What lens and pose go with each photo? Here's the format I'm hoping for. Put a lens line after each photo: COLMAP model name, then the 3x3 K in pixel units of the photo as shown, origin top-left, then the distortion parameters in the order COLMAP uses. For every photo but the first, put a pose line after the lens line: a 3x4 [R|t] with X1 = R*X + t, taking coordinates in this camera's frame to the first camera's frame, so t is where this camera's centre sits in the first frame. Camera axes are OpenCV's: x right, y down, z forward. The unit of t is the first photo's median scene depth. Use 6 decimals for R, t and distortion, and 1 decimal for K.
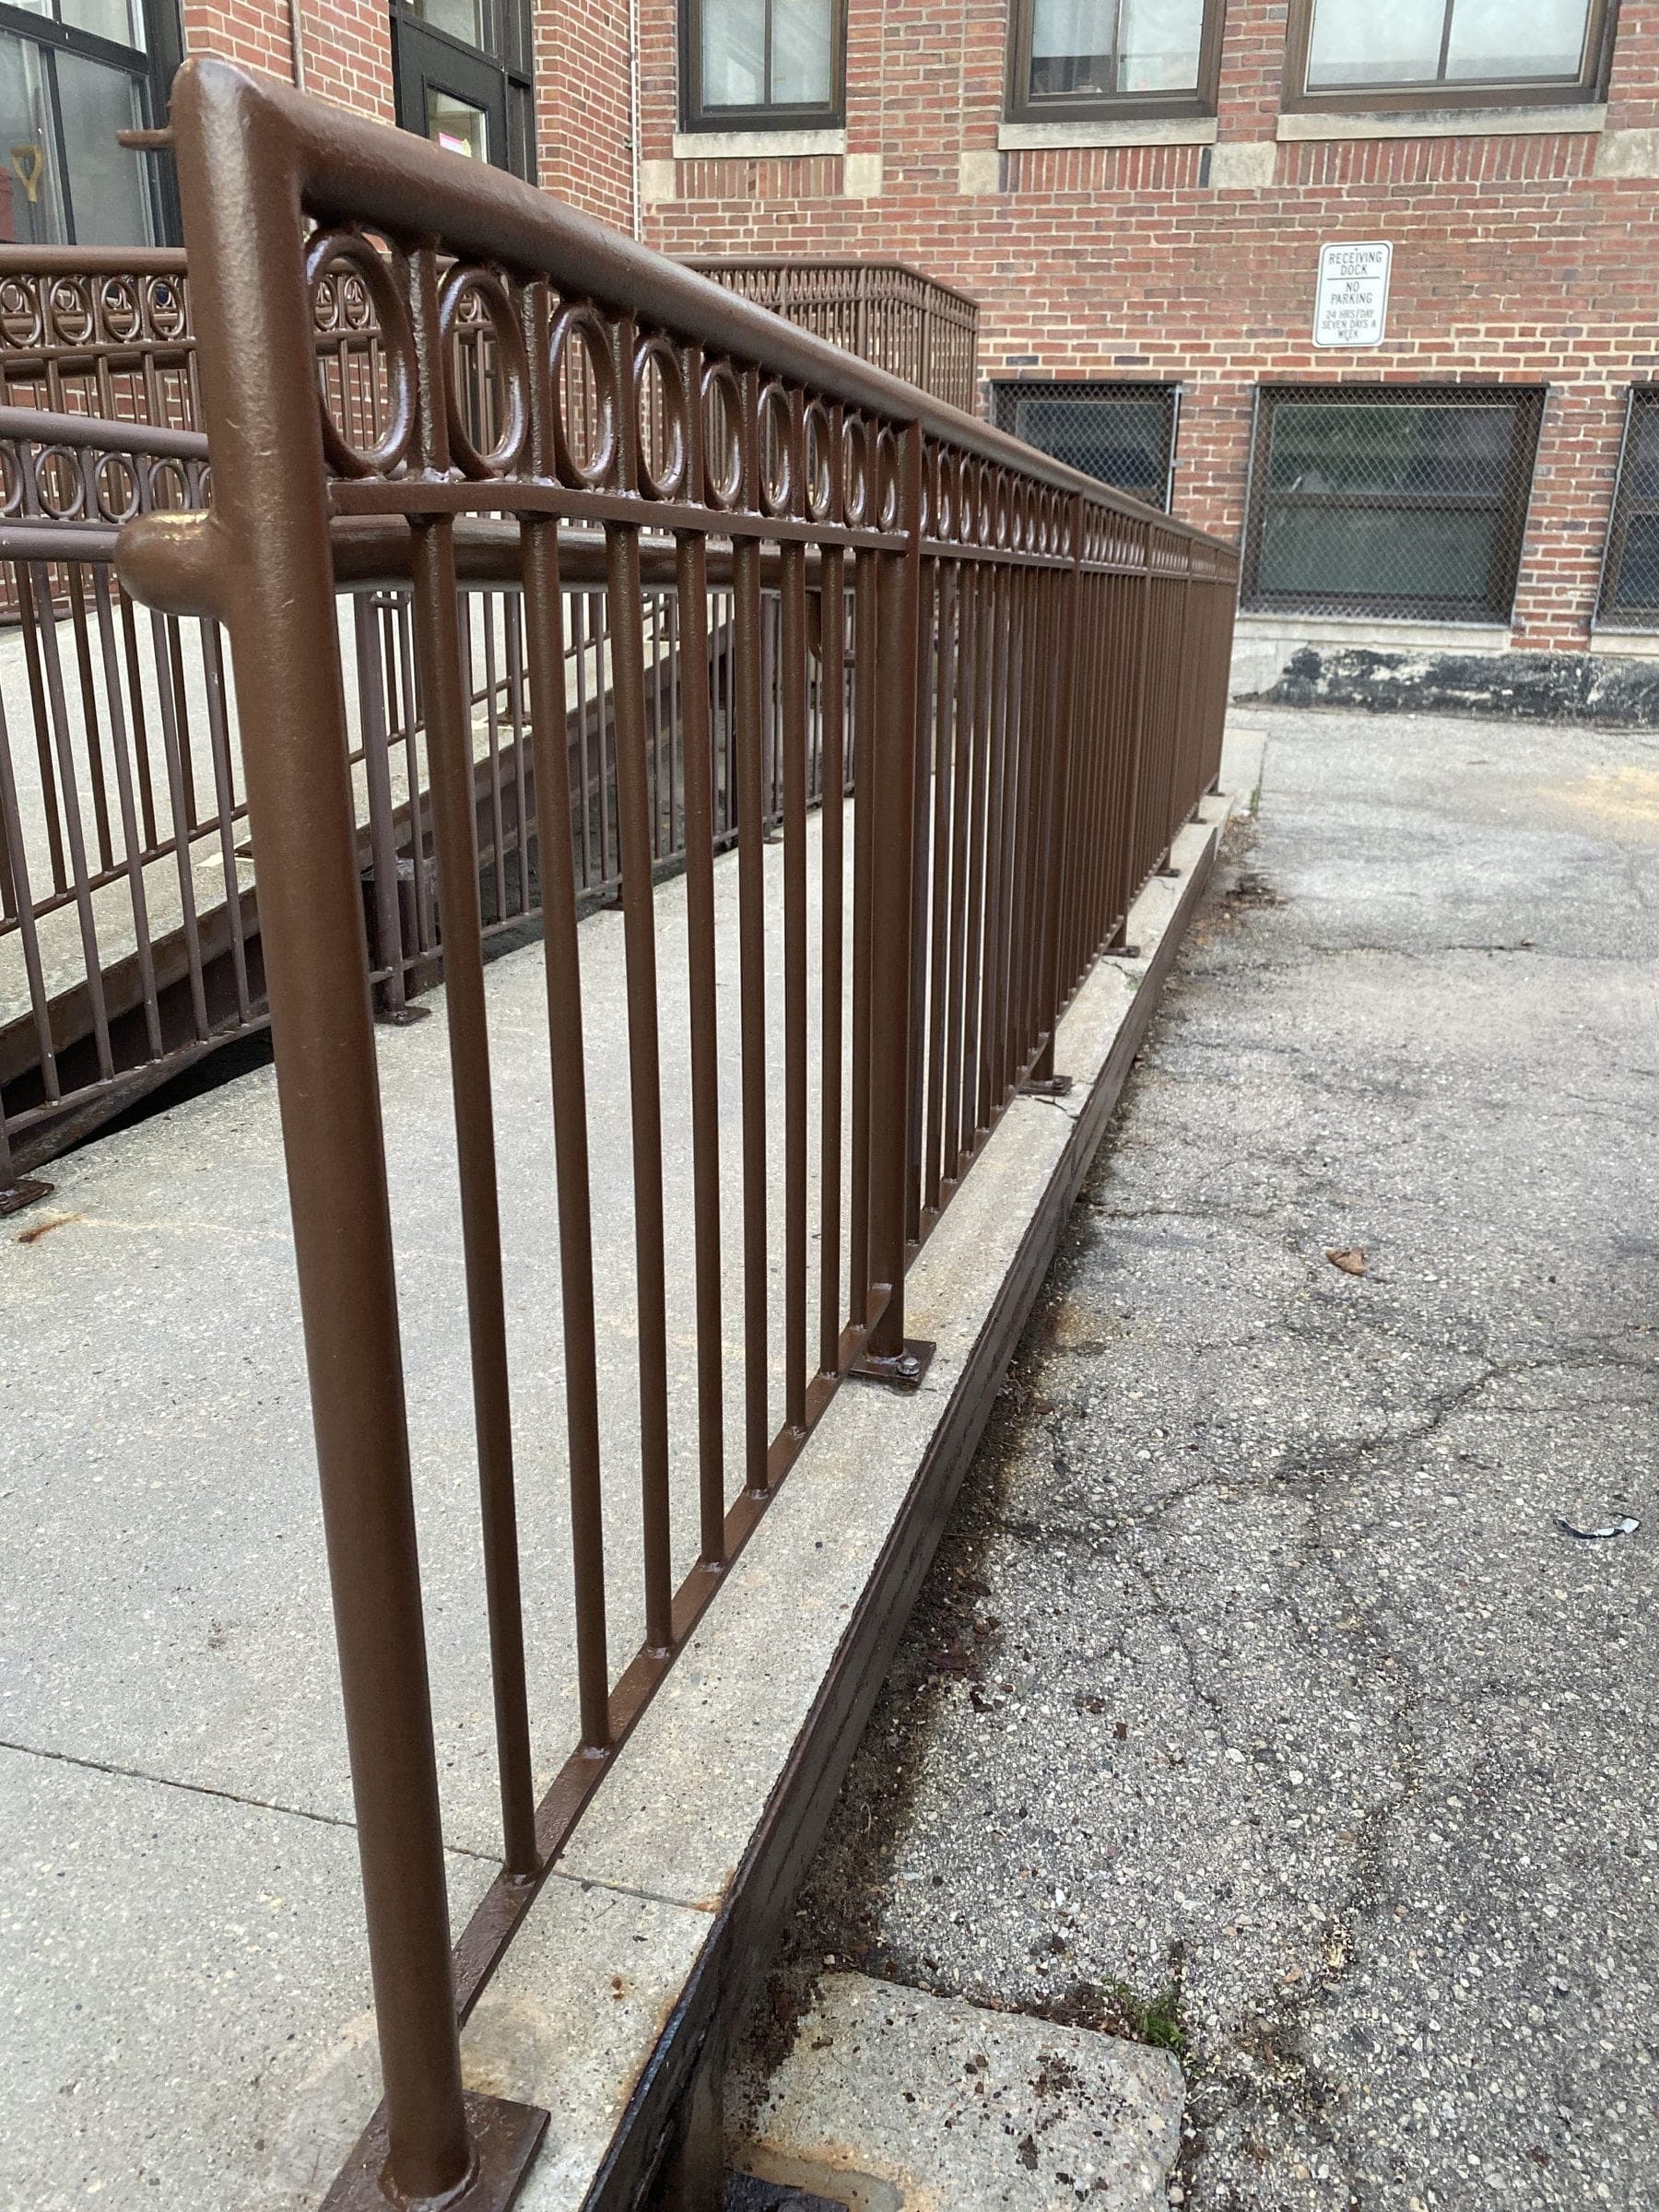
lens RADIAL K [[1665.0, 0, 833.7], [0, 1665.0, 1103.8], [0, 0, 1]] dist [0.003171, -0.000352]
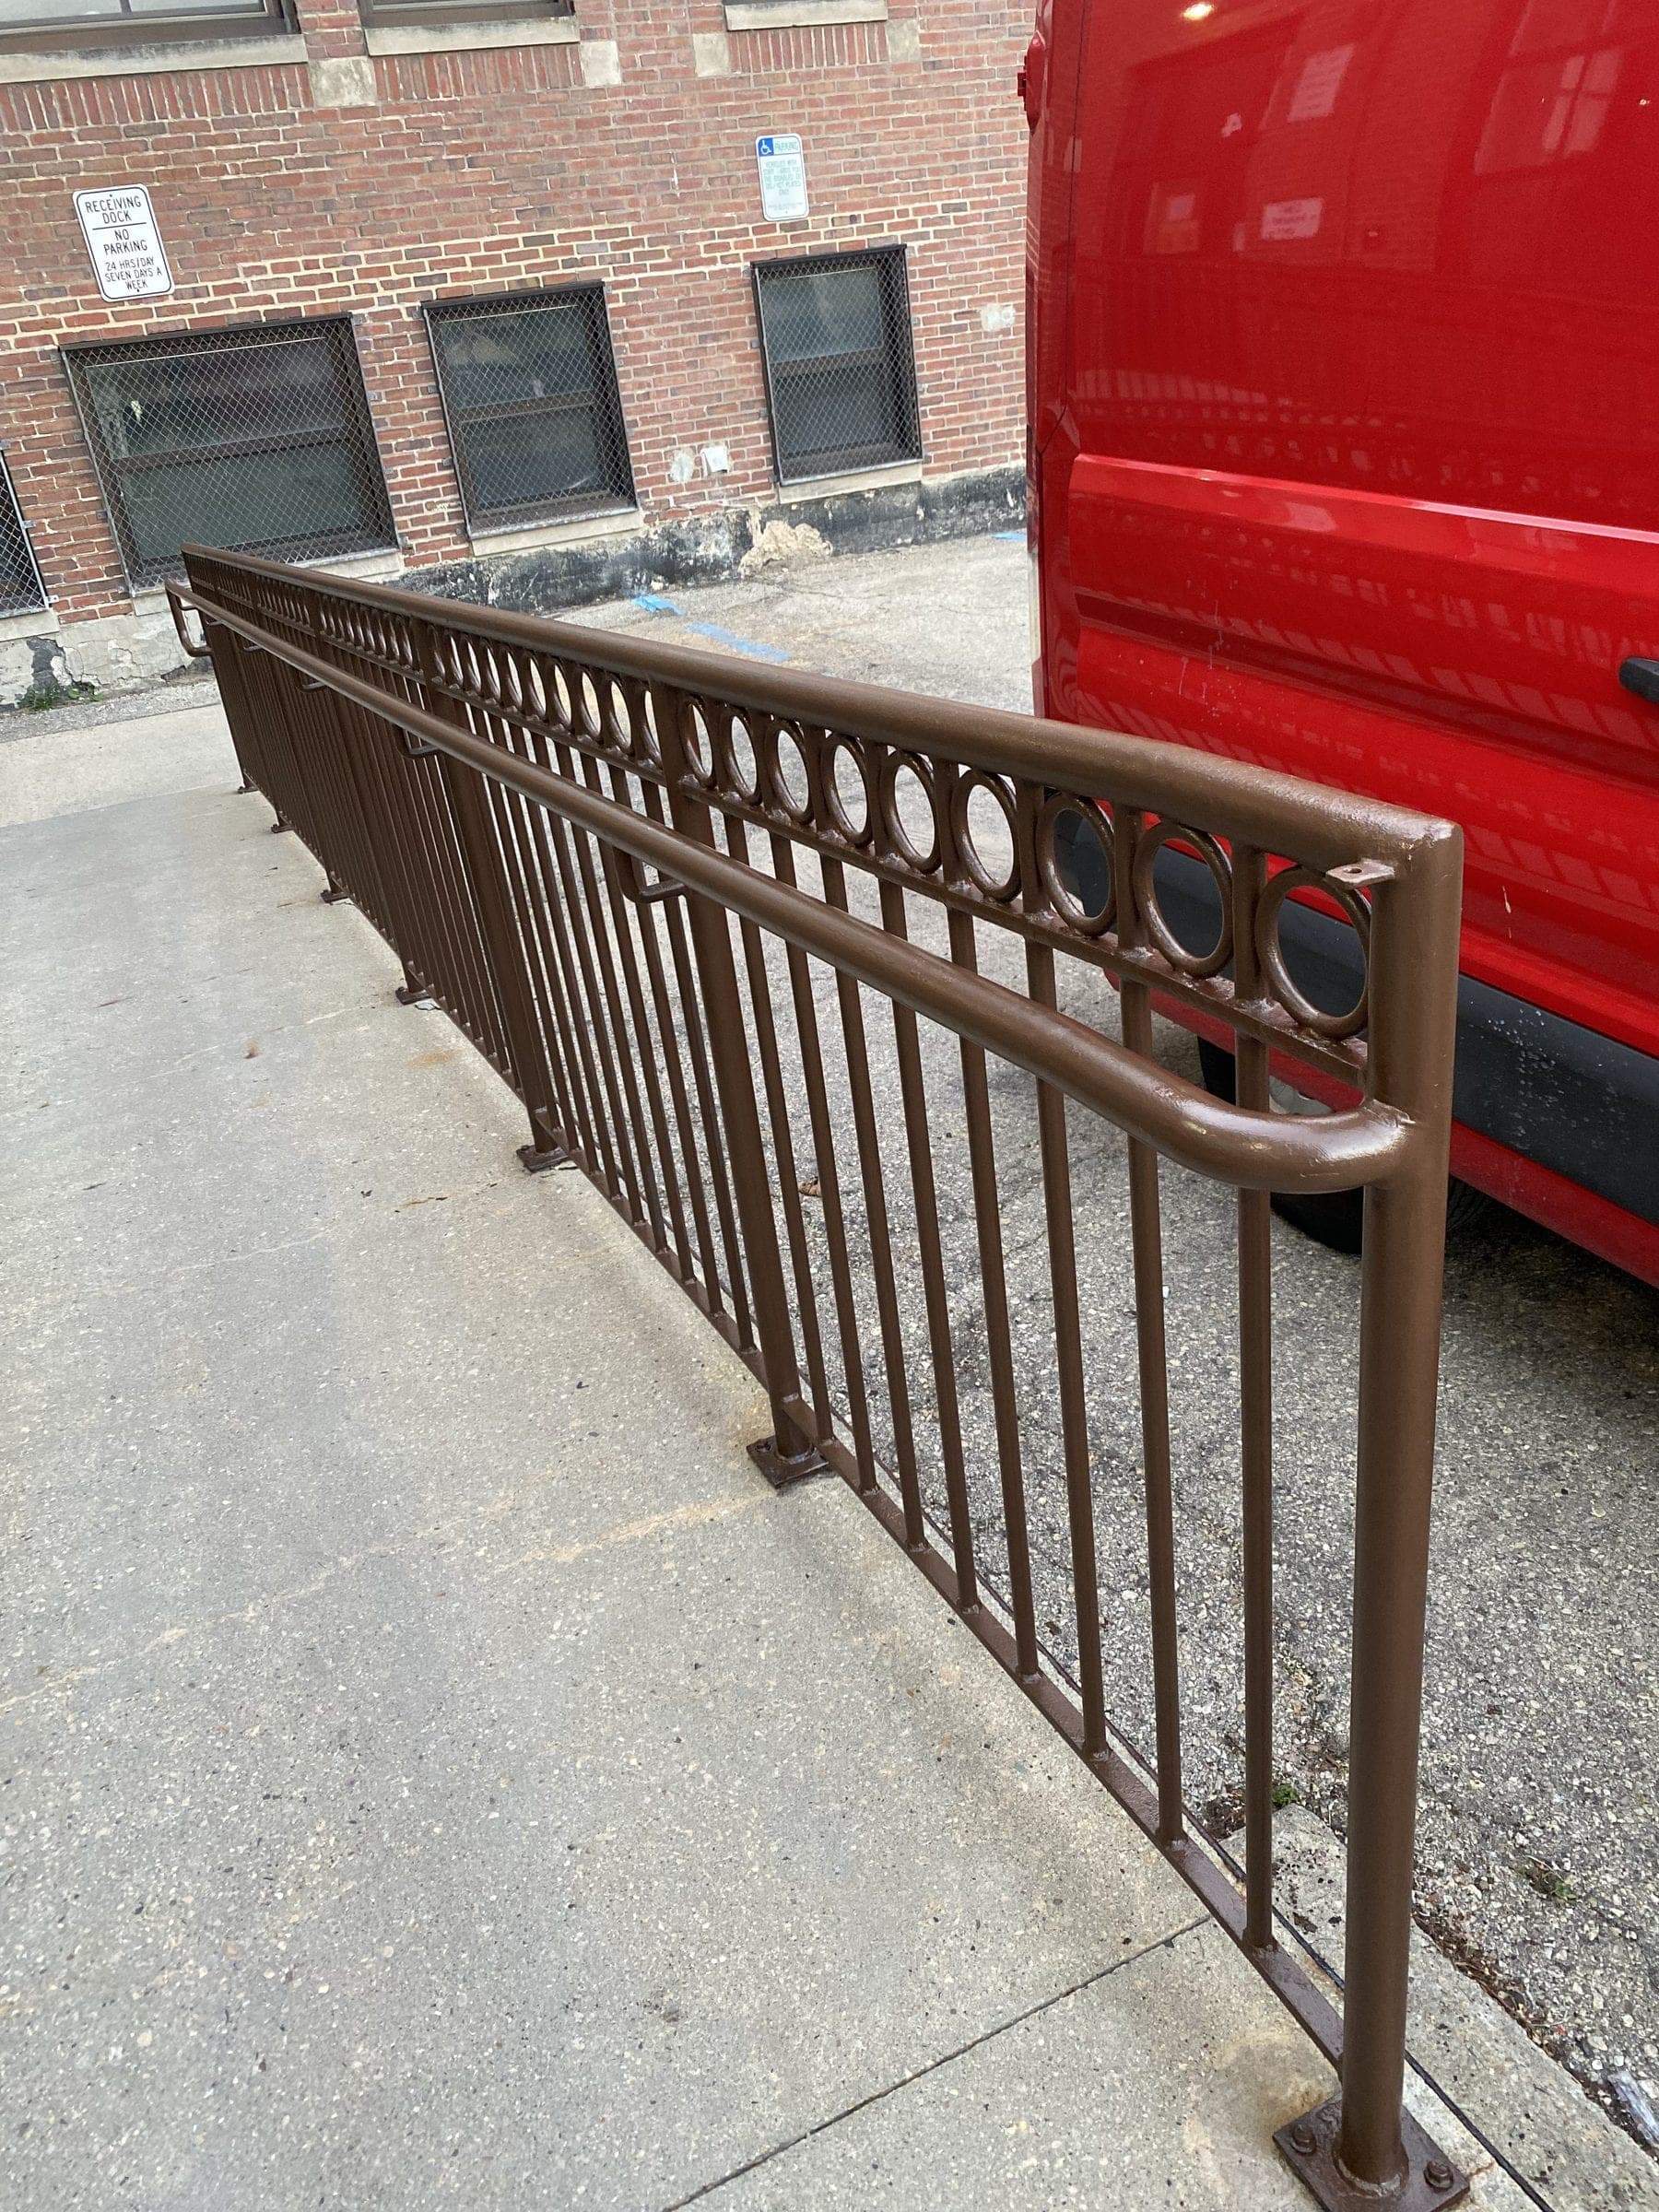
lens RADIAL K [[1665.0, 0, 817.3], [0, 1665.0, 1112.8], [0, 0, 1]] dist [0.003171, -0.000352]
pose [[0.754142, -0.380553, 0.535209, -0.094098], [0.345246, 0.923019, 0.169827, -0.048896], [-0.558636, 0.056705, 0.827472, 0.010277]]
